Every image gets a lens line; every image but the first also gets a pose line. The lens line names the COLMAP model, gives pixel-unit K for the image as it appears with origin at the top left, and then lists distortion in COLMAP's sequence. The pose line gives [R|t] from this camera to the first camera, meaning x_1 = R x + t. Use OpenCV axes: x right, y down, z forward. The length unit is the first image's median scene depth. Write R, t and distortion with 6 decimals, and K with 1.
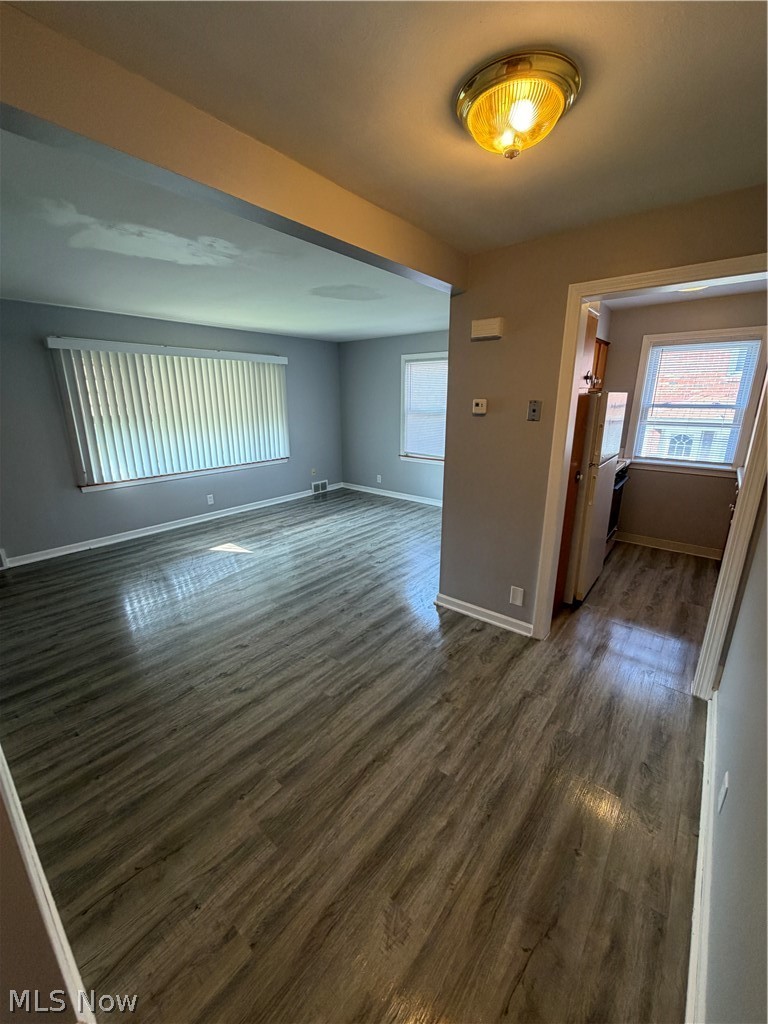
lens RADIAL K [[407.2, 0, 382.2], [0, 407.2, 509.5], [0, 0, 1]] dist [-0.000246, 0.000050]
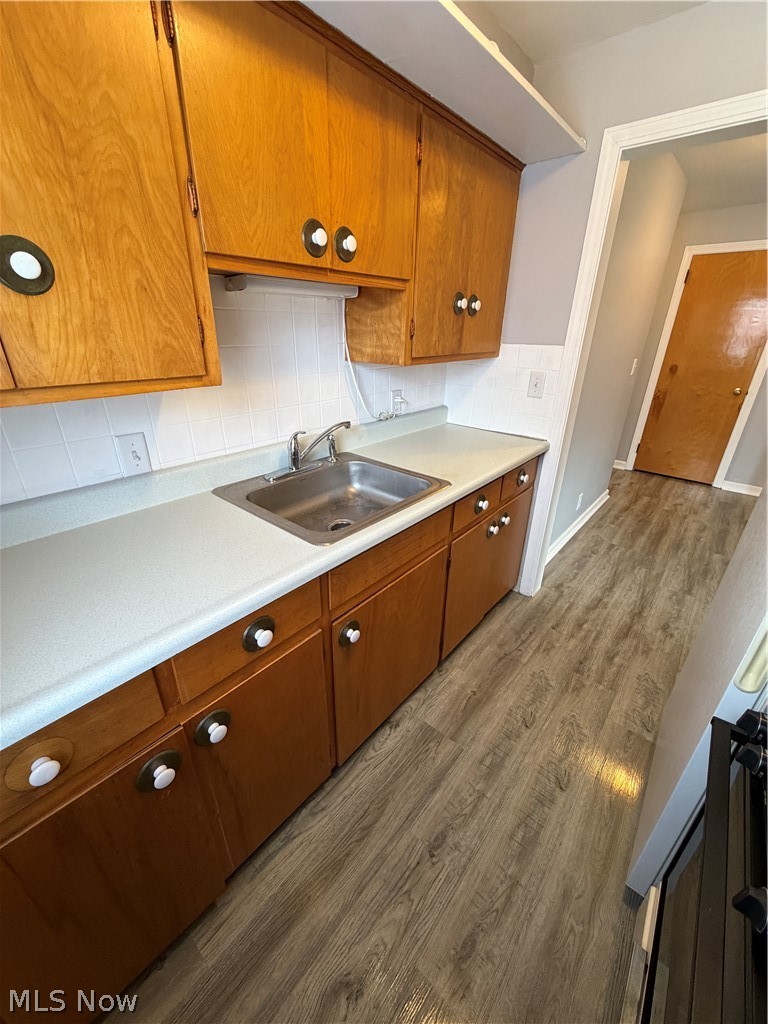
lens RADIAL K [[407.2, 0, 382.2], [0, 407.2, 509.5], [0, 0, 1]] dist [-0.000246, 0.000050]
pose [[-0.999757, -0.017579, 0.013333, 0.680811], [-0.004950, 0.767631, 0.640873, -0.246487], [-0.021501, 0.640651, -0.767531, 0.994585]]
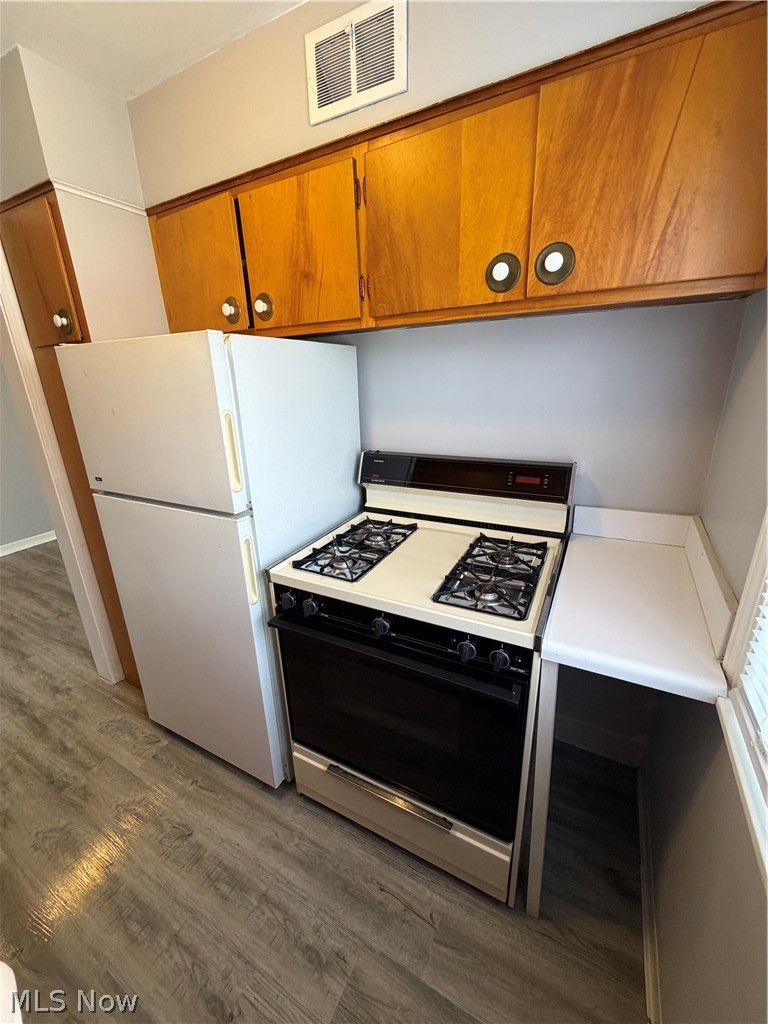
lens RADIAL K [[407.2, 0, 382.2], [0, 407.2, 509.5], [0, 0, 1]] dist [-0.000246, 0.000050]
pose [[0.183817, 0.311488, -0.932302, 0.798685], [-0.234120, 0.935041, 0.266243, -0.227947], [0.954672, 0.169330, 0.244802, 0.897296]]
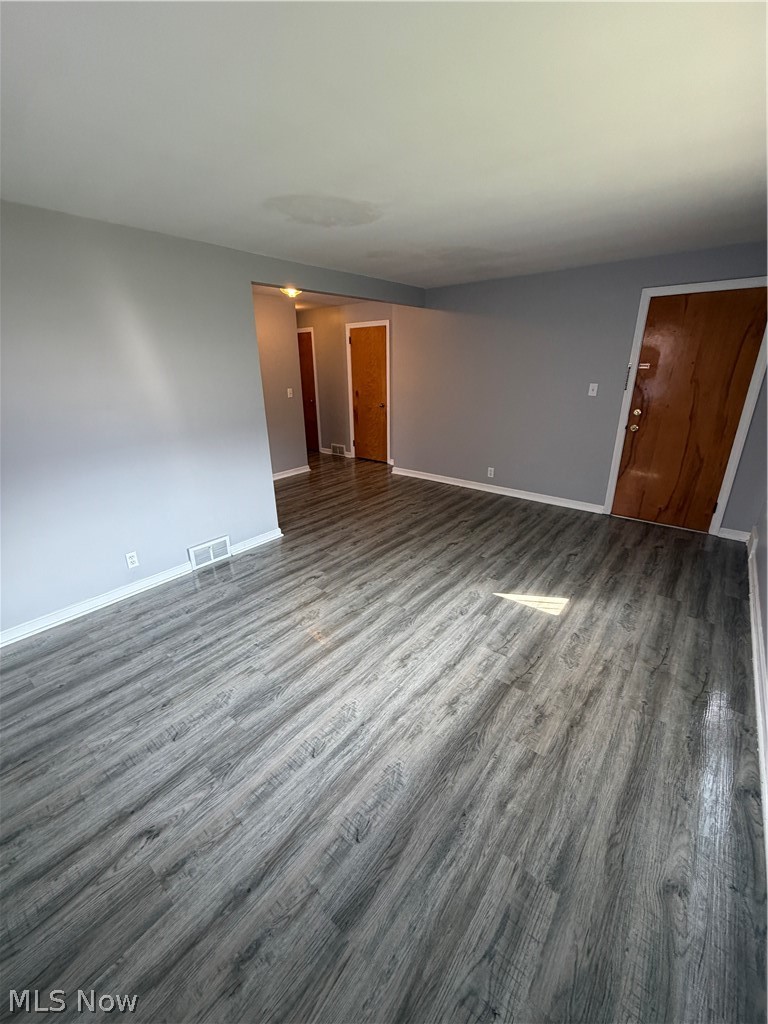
lens RADIAL K [[407.2, 0, 382.2], [0, 407.2, 509.5], [0, 0, 1]] dist [-0.000246, 0.000050]
pose [[-0.999767, 0.021570, 0.000105, -0.147188], [0.017596, 0.812736, 0.582367, -0.459099], [0.012476, 0.582233, -0.812926, 1.634188]]
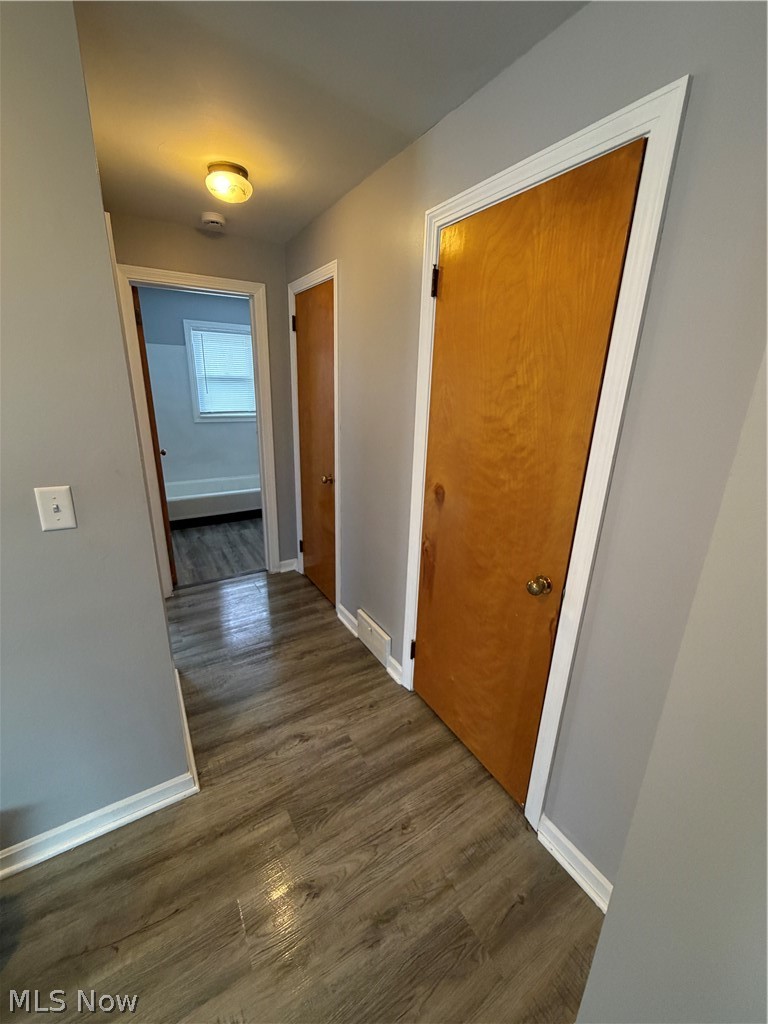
lens RADIAL K [[407.2, 0, 382.2], [0, 407.2, 509.5], [0, 0, 1]] dist [-0.000246, 0.000050]
pose [[-0.945747, -0.118632, 0.302472, -0.124843], [0.064130, 0.844482, 0.531731, -0.077780], [-0.318512, 0.522281, -0.791058, 0.316052]]
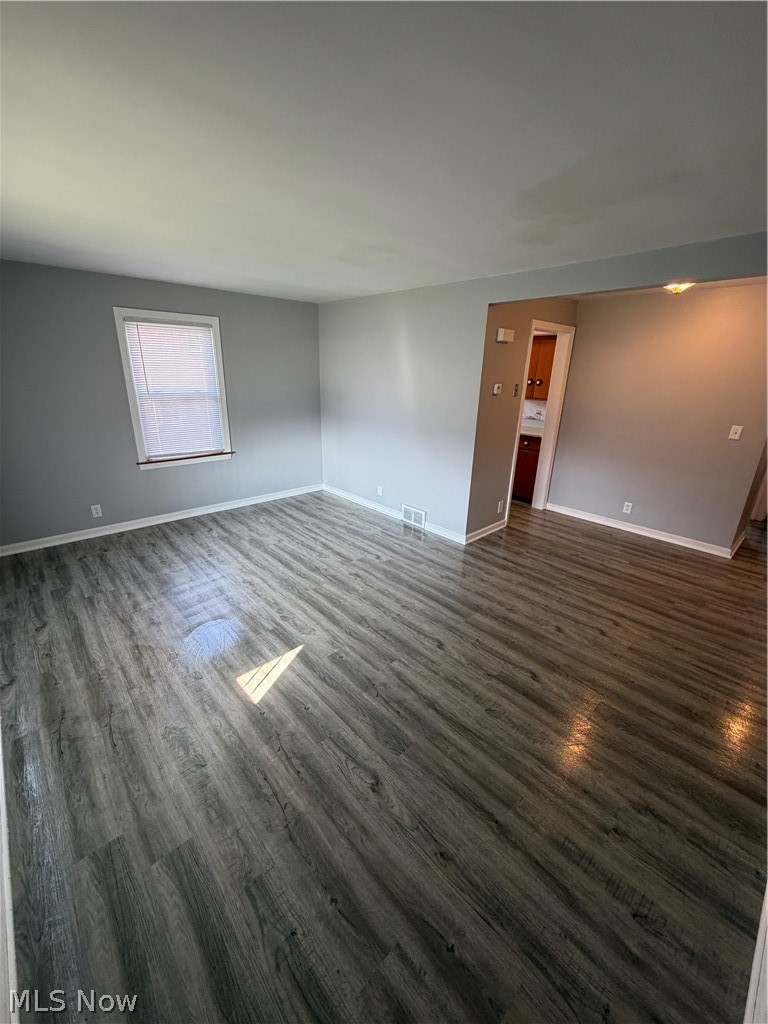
lens RADIAL K [[407.2, 0, 382.2], [0, 407.2, 509.5], [0, 0, 1]] dist [-0.000246, 0.000050]
pose [[0.133531, -0.319767, 0.938040, -0.892833], [0.245298, 0.927729, 0.281333, -0.247246], [-0.960208, 0.192532, 0.202319, 0.805578]]
